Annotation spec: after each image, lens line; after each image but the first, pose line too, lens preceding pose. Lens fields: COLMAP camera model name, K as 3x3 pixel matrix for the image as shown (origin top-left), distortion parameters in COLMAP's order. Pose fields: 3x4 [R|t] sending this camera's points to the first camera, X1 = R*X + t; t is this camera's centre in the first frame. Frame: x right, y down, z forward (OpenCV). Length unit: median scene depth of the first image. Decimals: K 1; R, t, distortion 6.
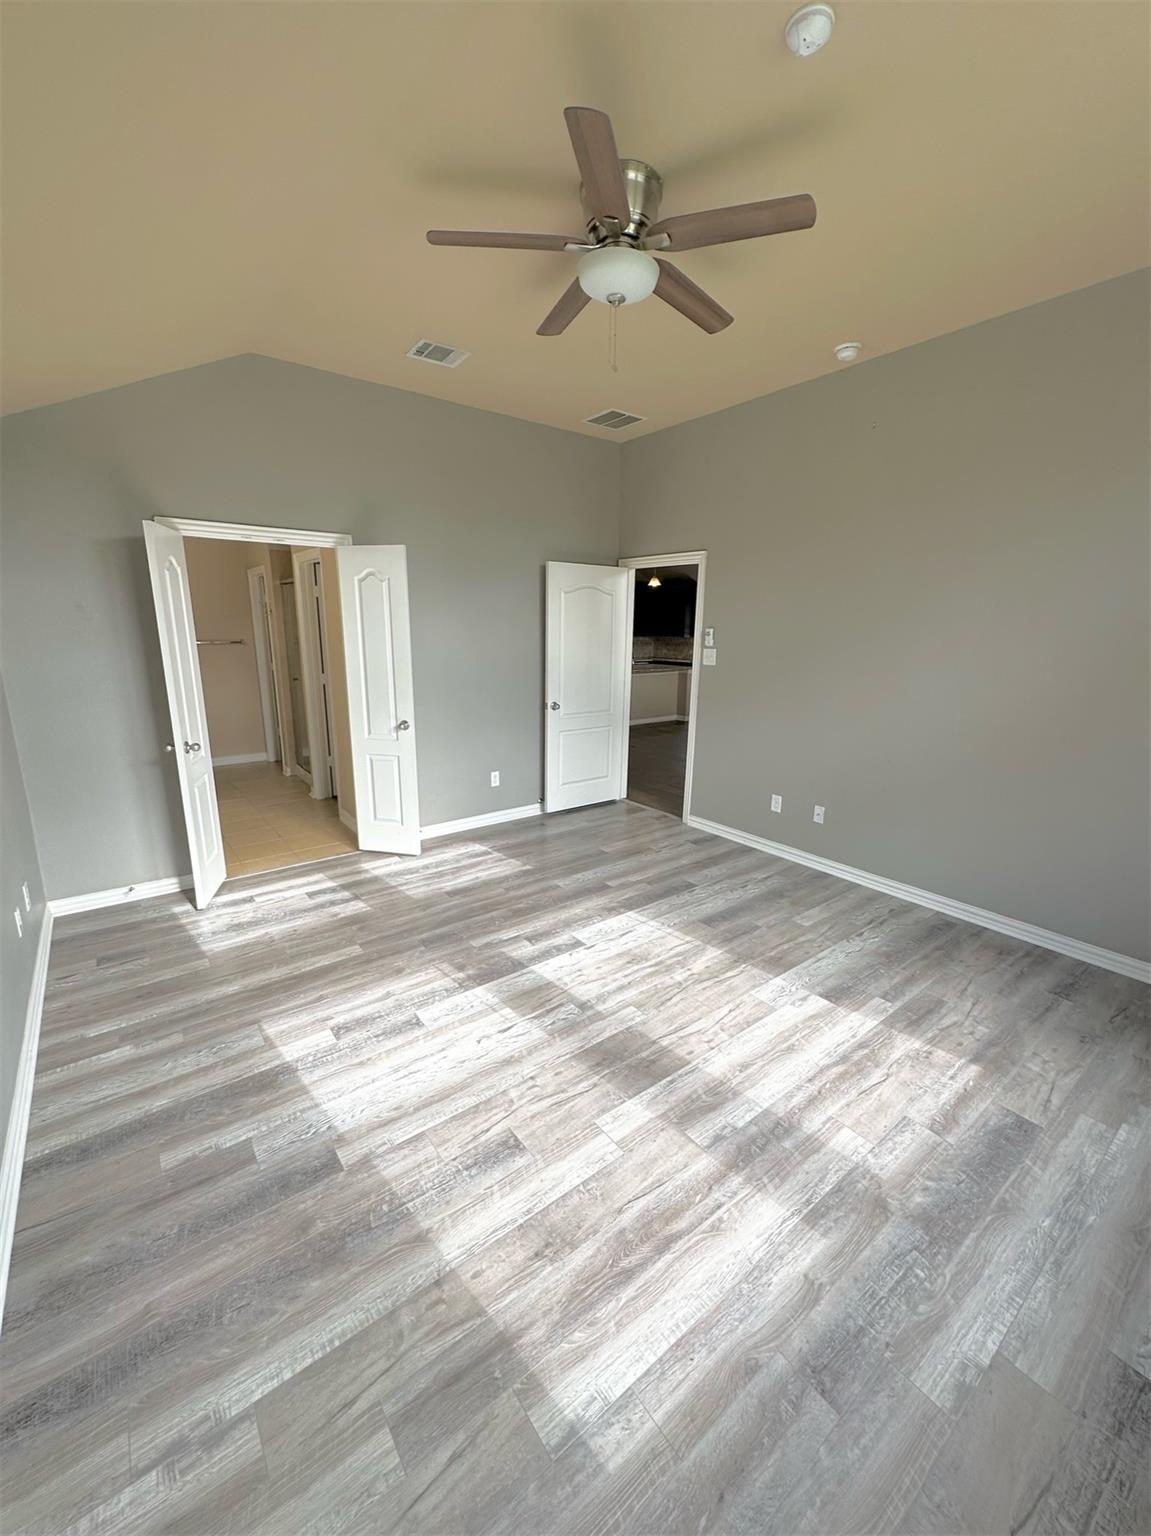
lens RADIAL K [[612.9, 0, 575.5], [0, 612.9, 768.0], [0, 0, 1]] dist [-0.001202, 0.000071]
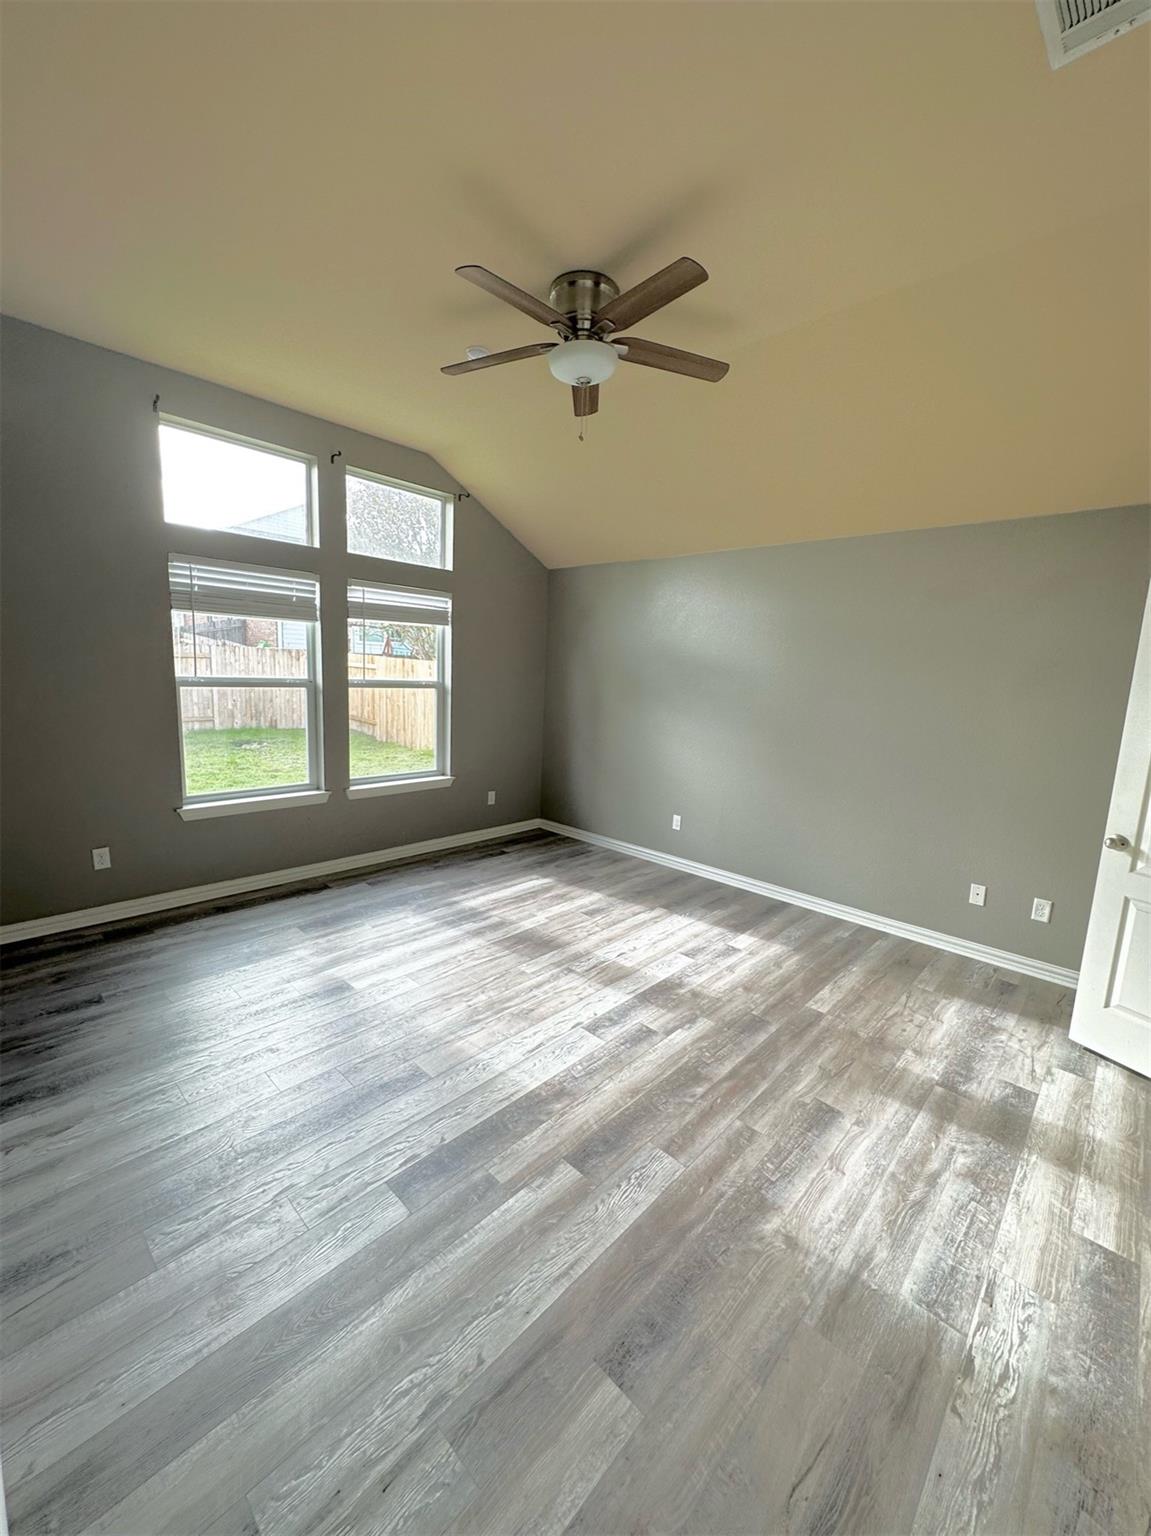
lens RADIAL K [[612.9, 0, 575.5], [0, 612.9, 768.0], [0, 0, 1]] dist [-0.001202, 0.000071]
pose [[-0.985889, -0.029245, -0.164826, 0.200997], [-0.089747, 0.923496, 0.372961, -0.409915], [0.141309, 0.382491, -0.913090, 1.854661]]
